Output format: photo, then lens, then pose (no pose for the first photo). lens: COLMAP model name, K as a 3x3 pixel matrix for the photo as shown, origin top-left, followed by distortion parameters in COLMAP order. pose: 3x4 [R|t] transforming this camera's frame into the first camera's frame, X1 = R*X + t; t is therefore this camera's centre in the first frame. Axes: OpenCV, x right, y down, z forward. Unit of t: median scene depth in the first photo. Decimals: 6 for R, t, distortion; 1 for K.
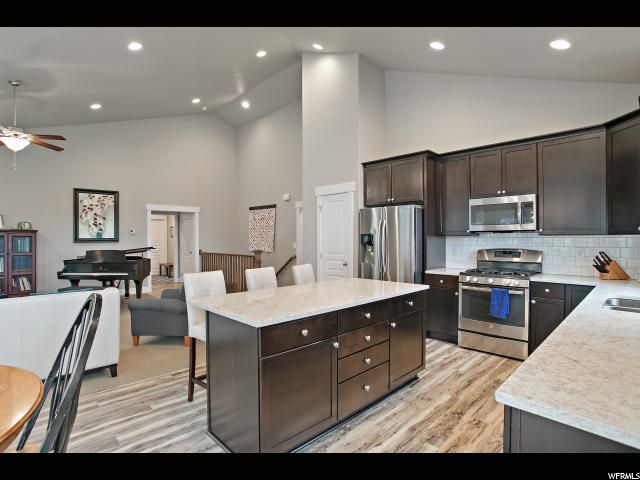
lens RADIAL K [[331.9, 0, 322.1], [0, 331.9, 240.7], [0, 0, 1]] dist [-0.049952, 0.016733]
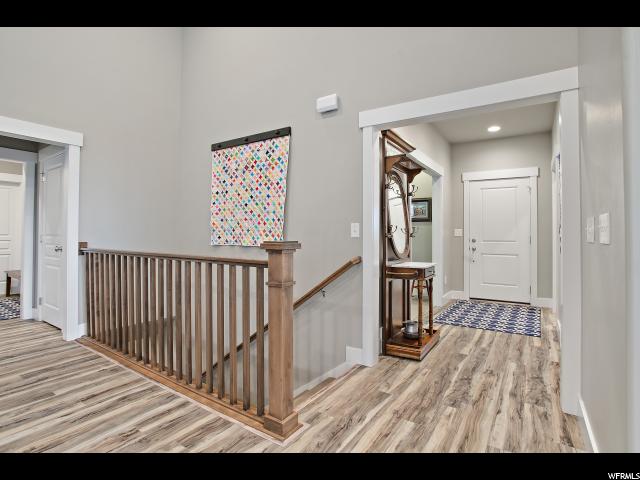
lens RADIAL K [[331.9, 0, 320.1], [0, 331.9, 234.8], [0, 0, 1]] dist [-0.049952, 0.016733]
pose [[0.980569, 0.003252, 0.196145, -0.176055], [-0.003220, 0.999995, -0.000486, 0.018606], [-0.196146, -0.000155, 0.980575, 0.585144]]
